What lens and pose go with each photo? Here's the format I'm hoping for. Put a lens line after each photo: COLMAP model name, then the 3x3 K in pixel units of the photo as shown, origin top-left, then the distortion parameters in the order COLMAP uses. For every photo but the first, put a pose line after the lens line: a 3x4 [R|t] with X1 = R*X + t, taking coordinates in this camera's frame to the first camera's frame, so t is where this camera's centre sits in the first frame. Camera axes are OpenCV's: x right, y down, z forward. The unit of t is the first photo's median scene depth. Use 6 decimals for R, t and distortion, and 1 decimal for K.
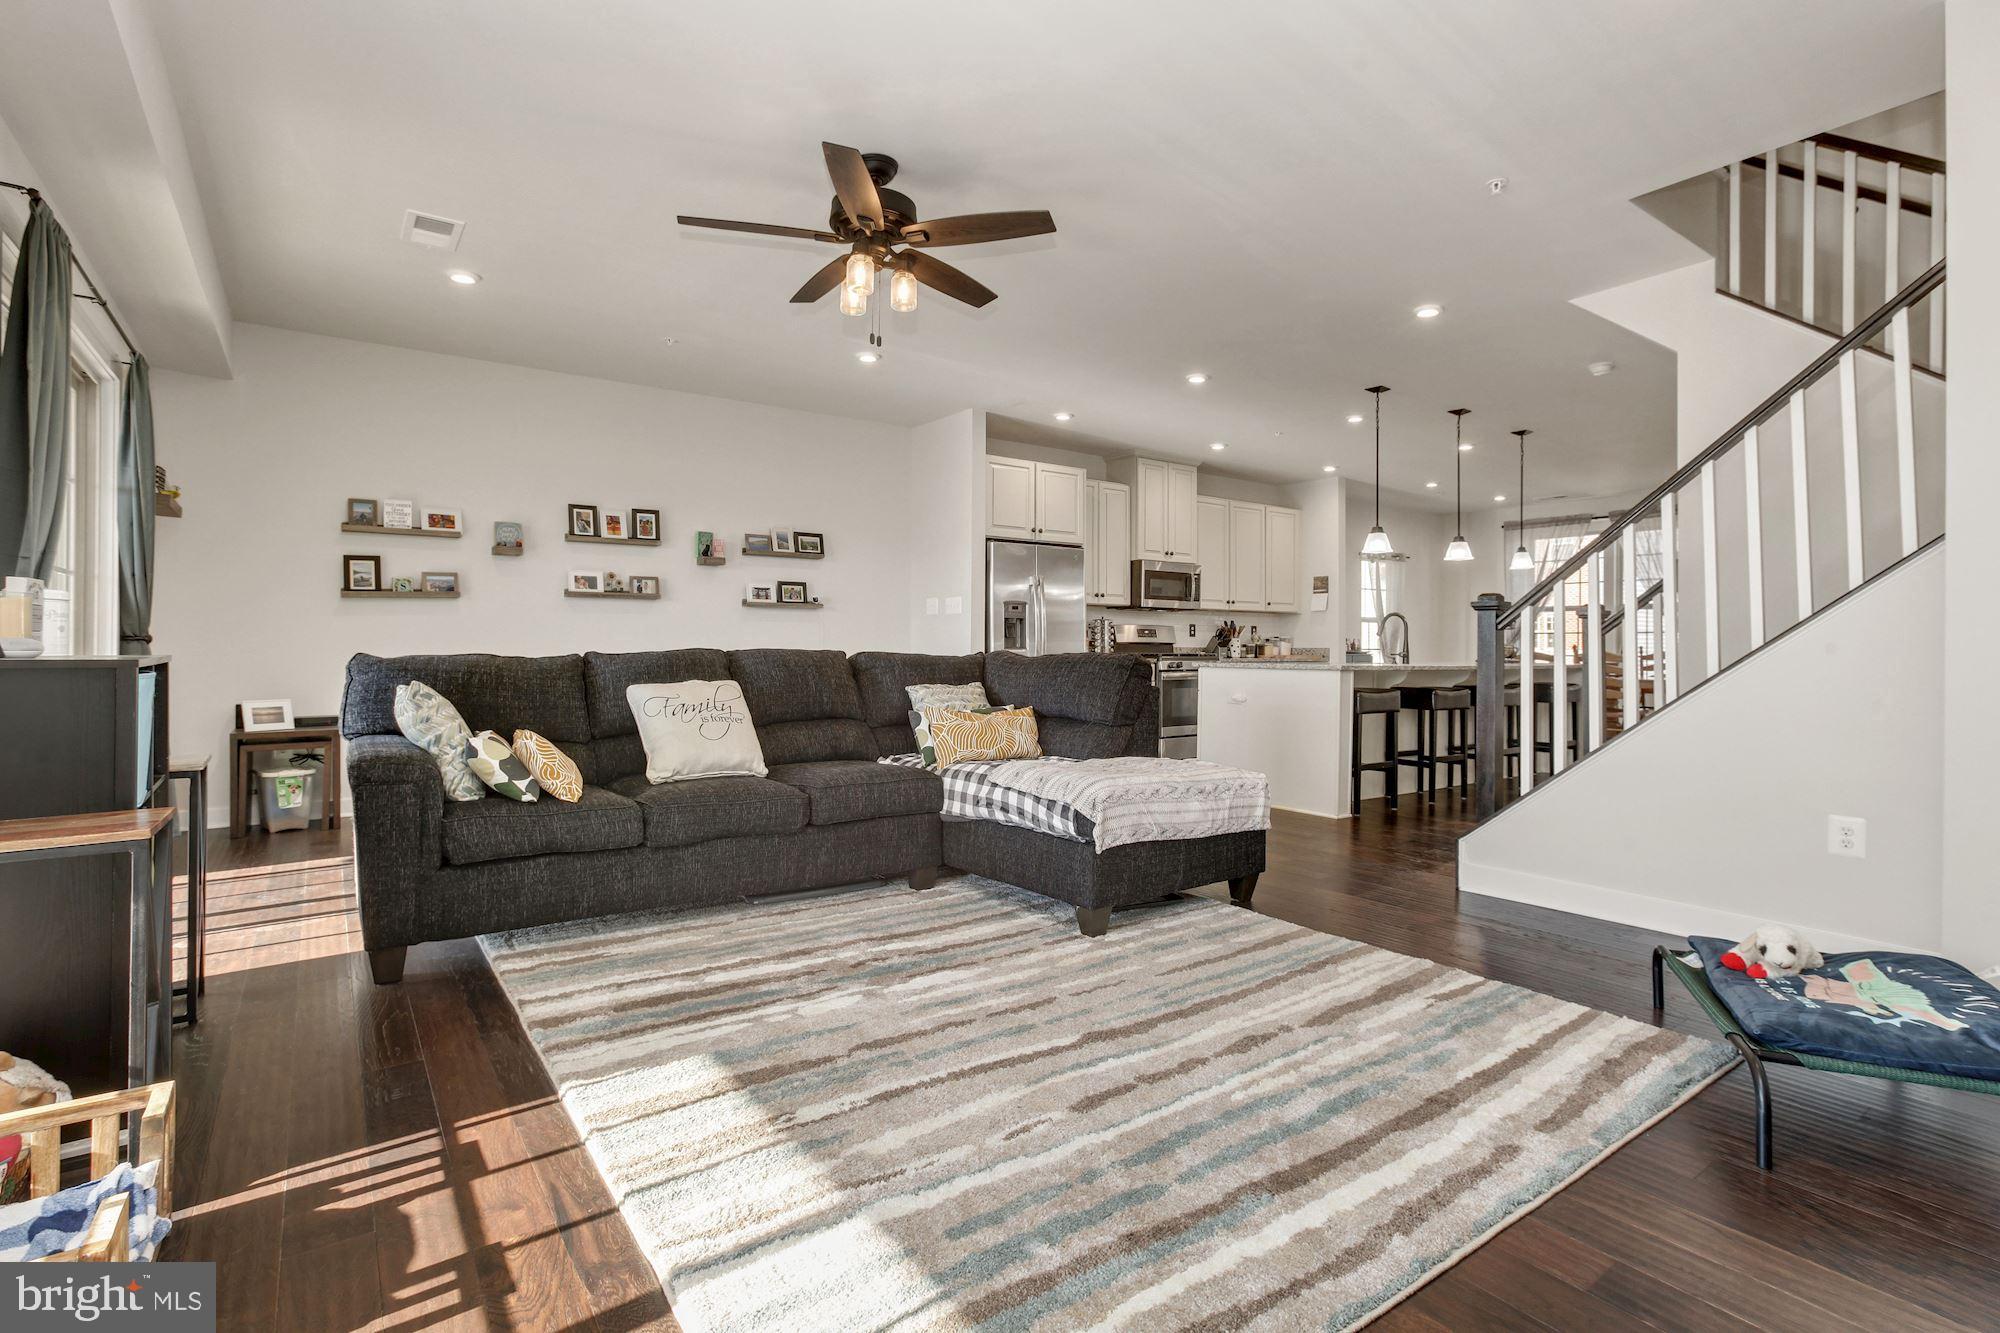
lens RADIAL K [[949.6, 0, 1006.8], [0, 949.6, 653.3], [0, 0, 1]] dist [-0.039467, 0.007259]
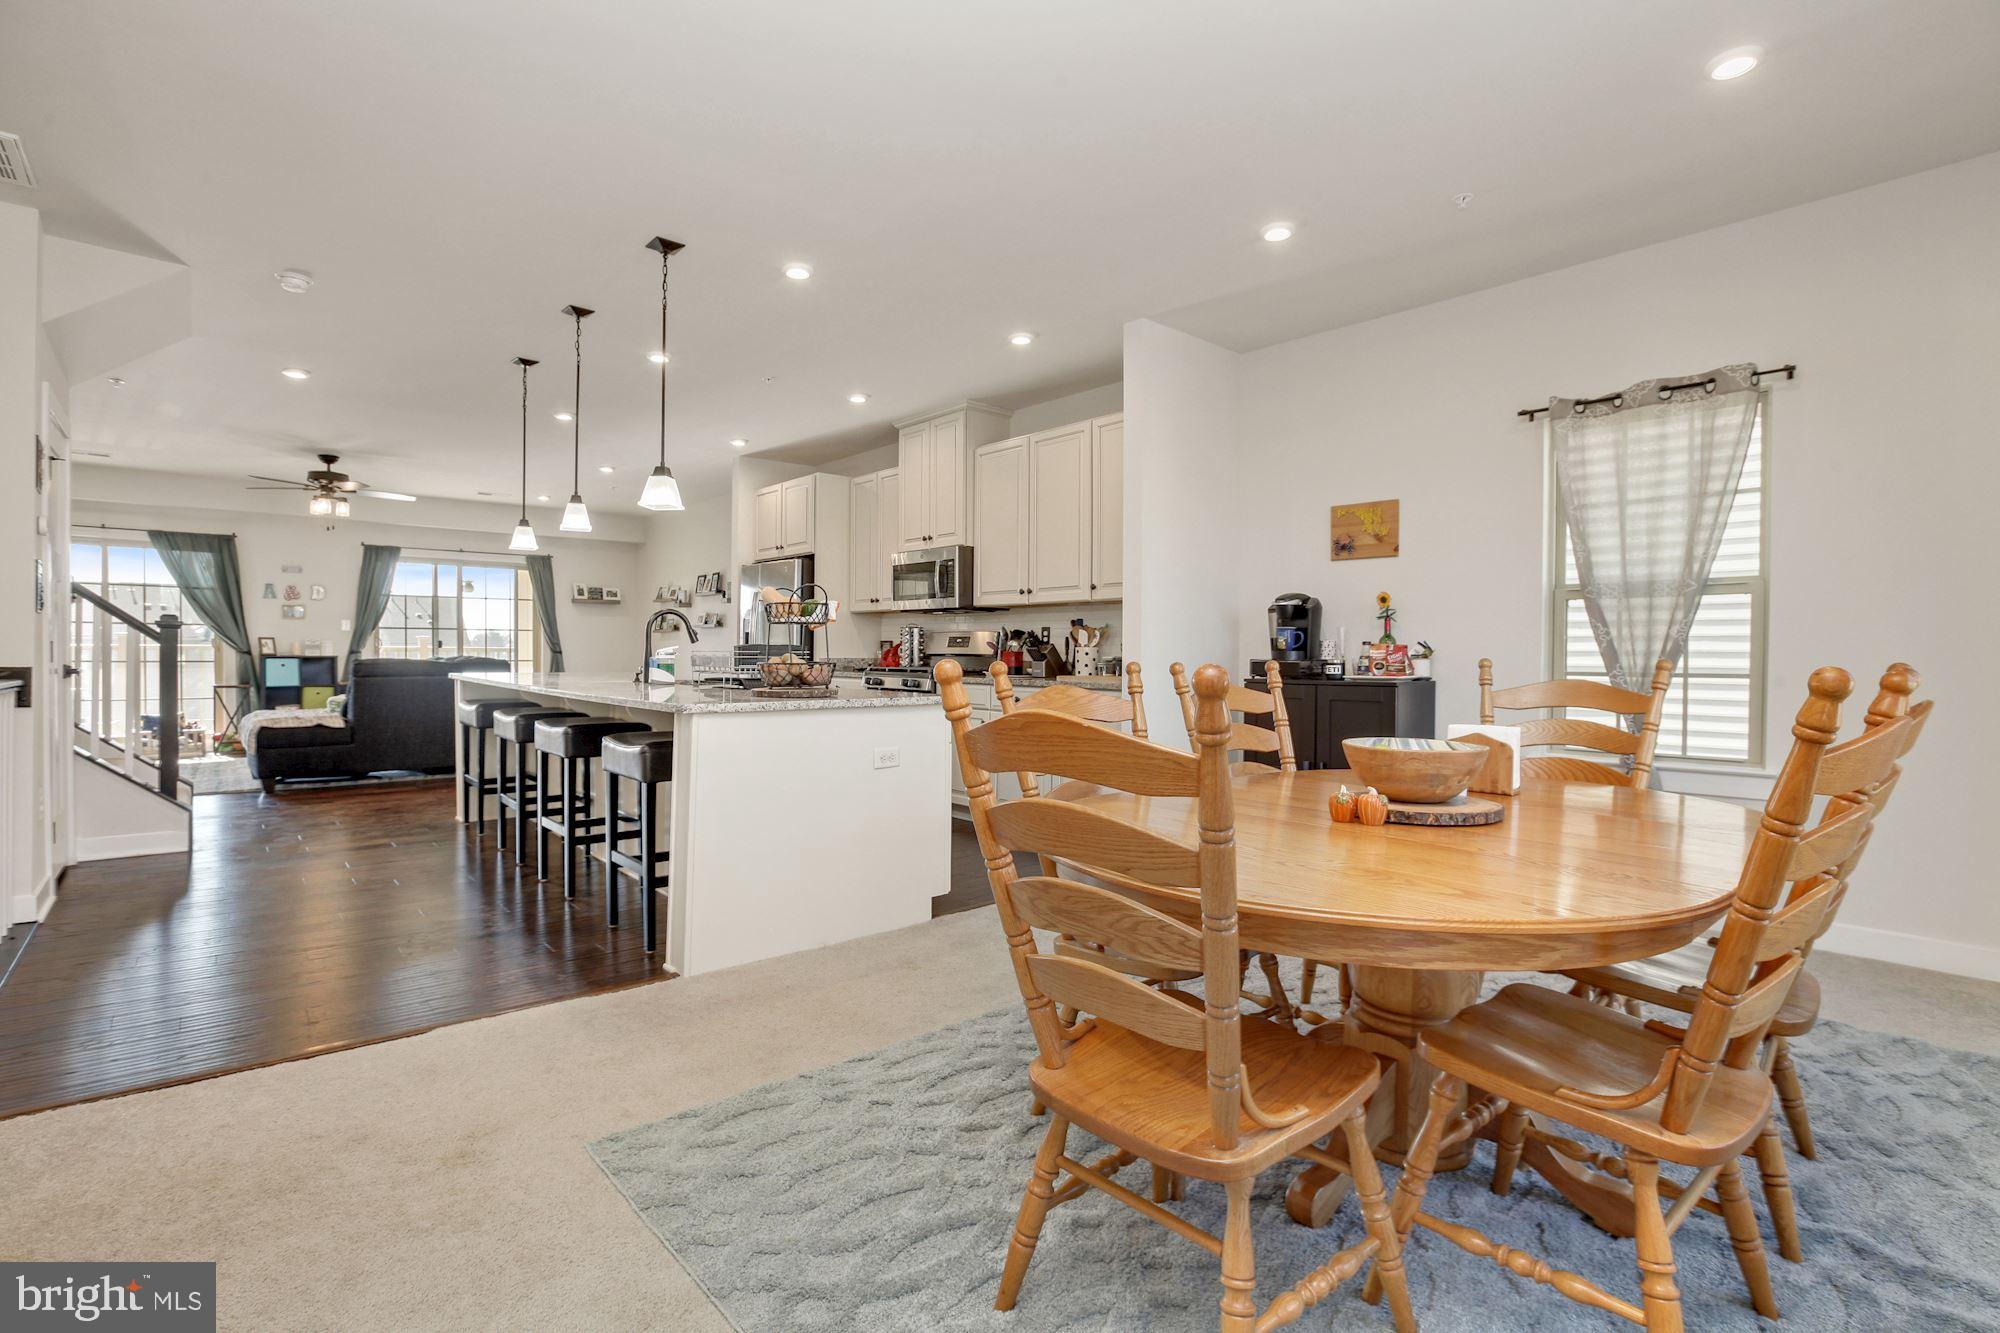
lens RADIAL K [[949.6, 0, 1007.6], [0, 949.6, 667.0], [0, 0, 1]] dist [-0.039467, 0.007259]
pose [[0.096000, 0.008509, -0.995345, 0.918914], [-0.013233, 0.999886, 0.007272, -0.007172], [0.995293, 0.012474, 0.096102, 0.962350]]
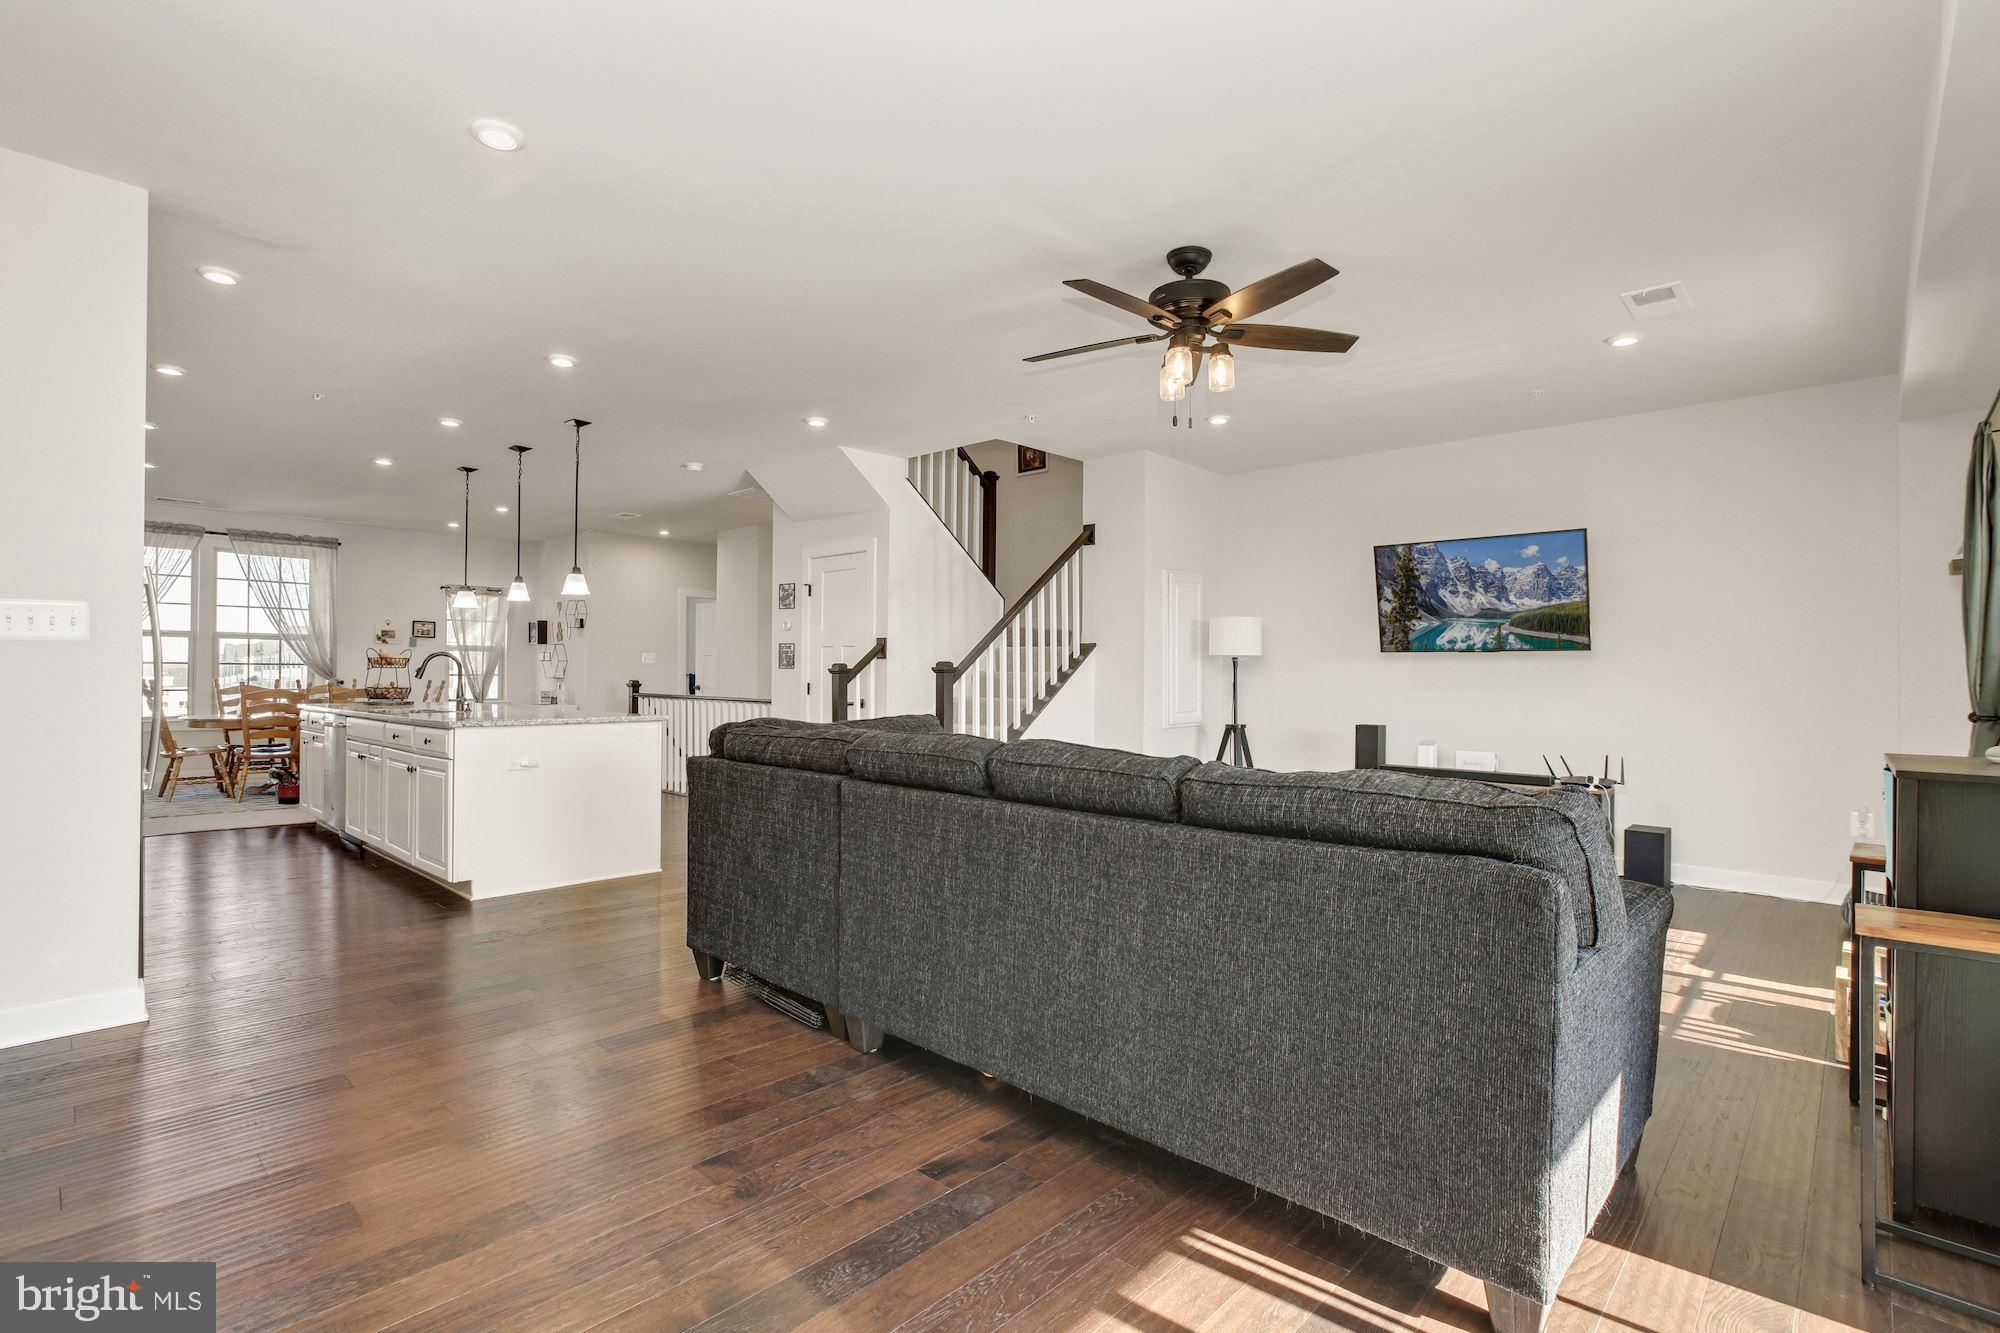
lens RADIAL K [[949.6, 0, 1012.6], [0, 949.6, 670.1], [0, 0, 1]] dist [-0.039467, 0.007259]
pose [[-0.176173, -0.000822, 0.984359, -0.429038], [-0.001993, 0.999998, 0.000479, -0.022675], [-0.984357, -0.001878, -0.176174, 0.518574]]
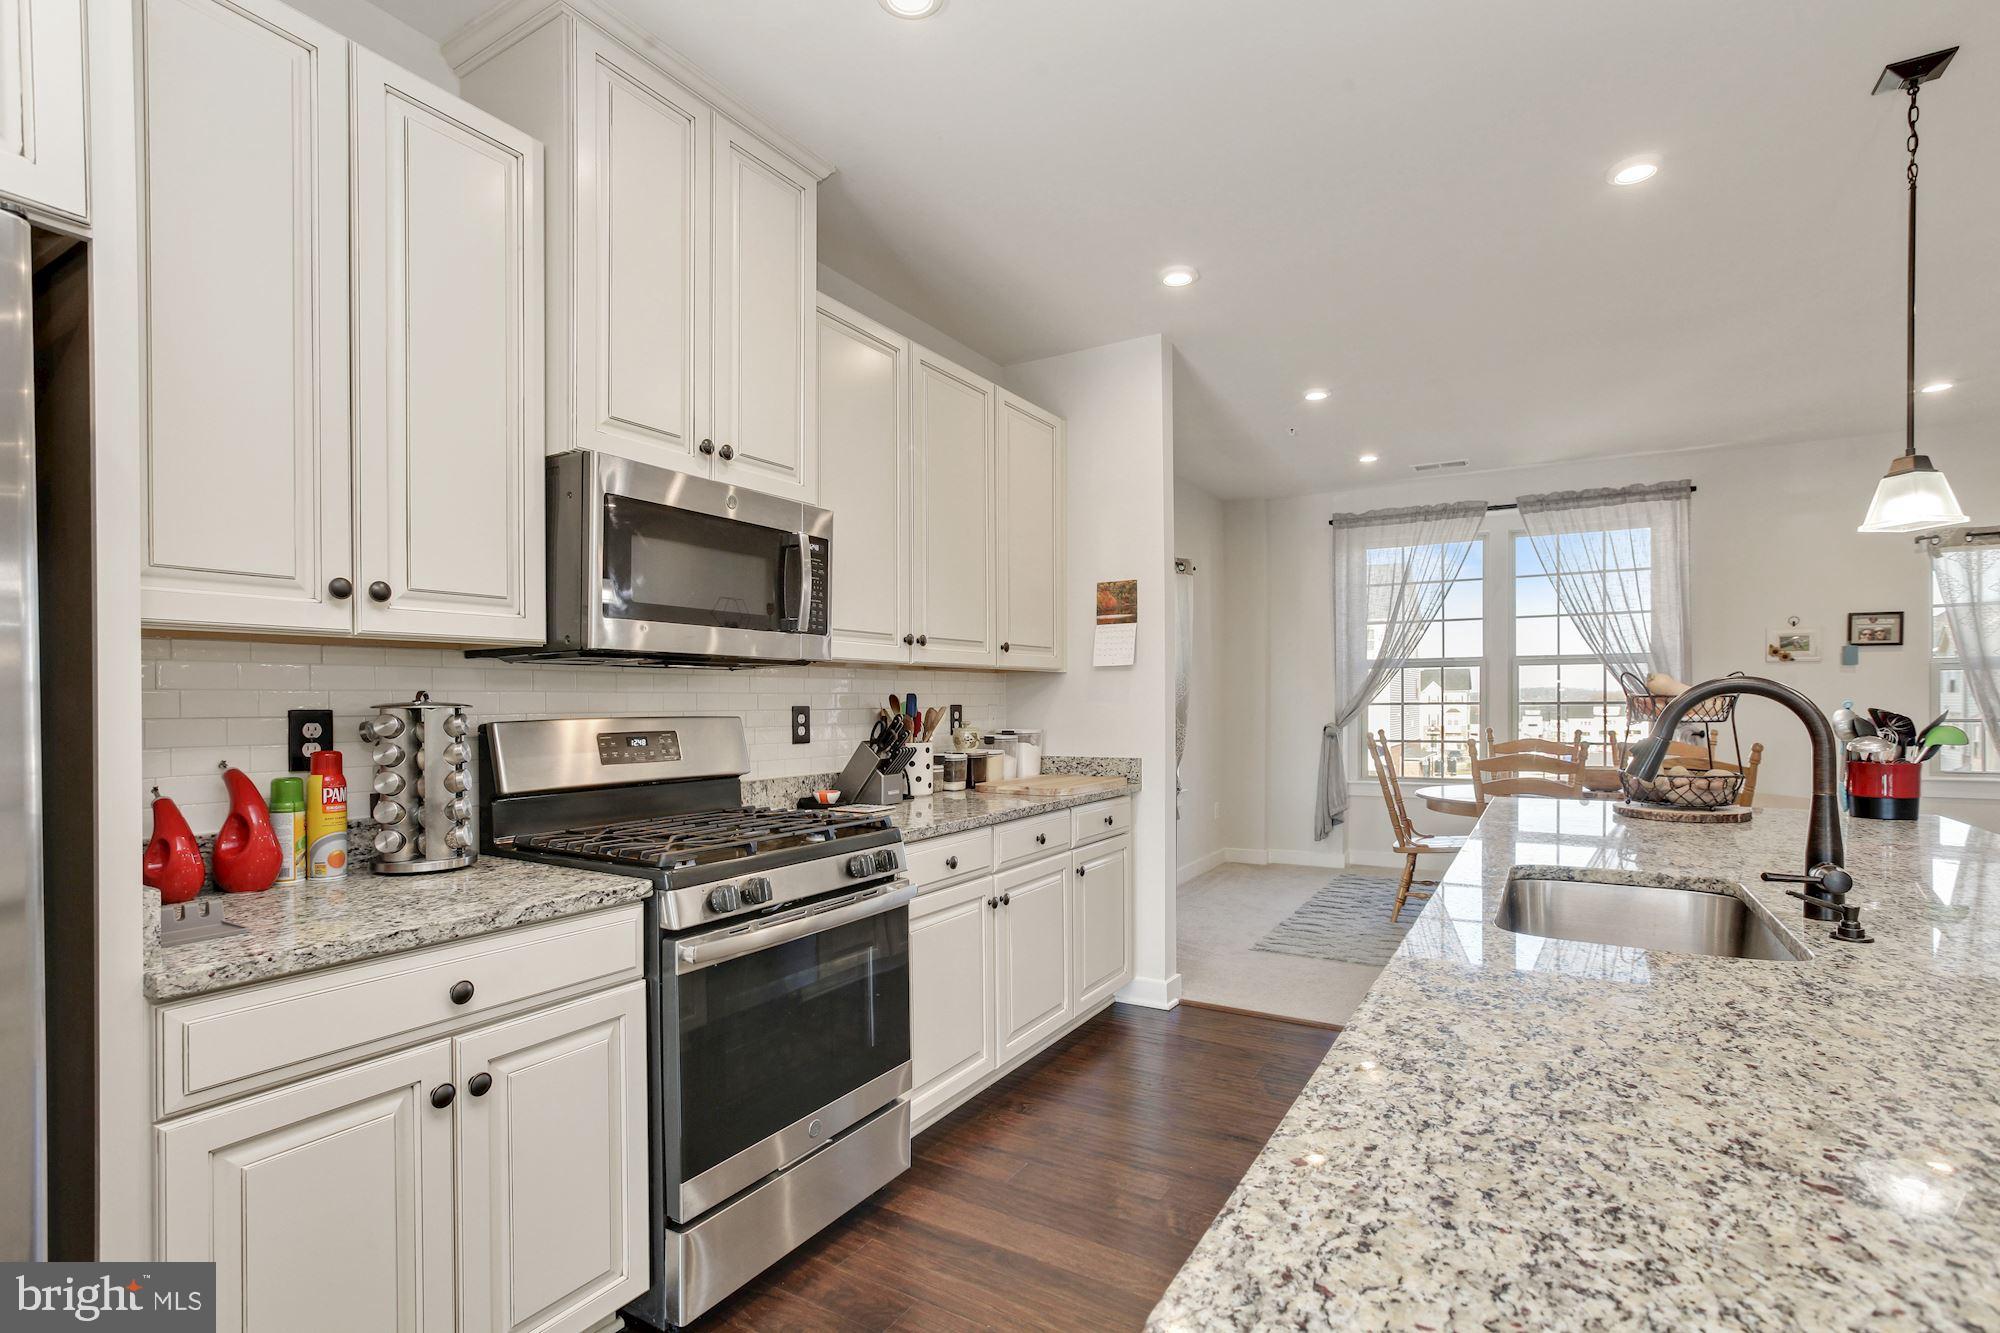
lens RADIAL K [[971.7, 0, 986.3], [0, 971.7, 703.0], [0, 0, 1]] dist [-0.005834, 0.003088]
pose [[0.924261, -0.011246, 0.381596, 0.132807], [0.013089, 0.999912, -0.002234, -0.031984], [-0.381537, 0.007059, 0.924326, 0.698669]]
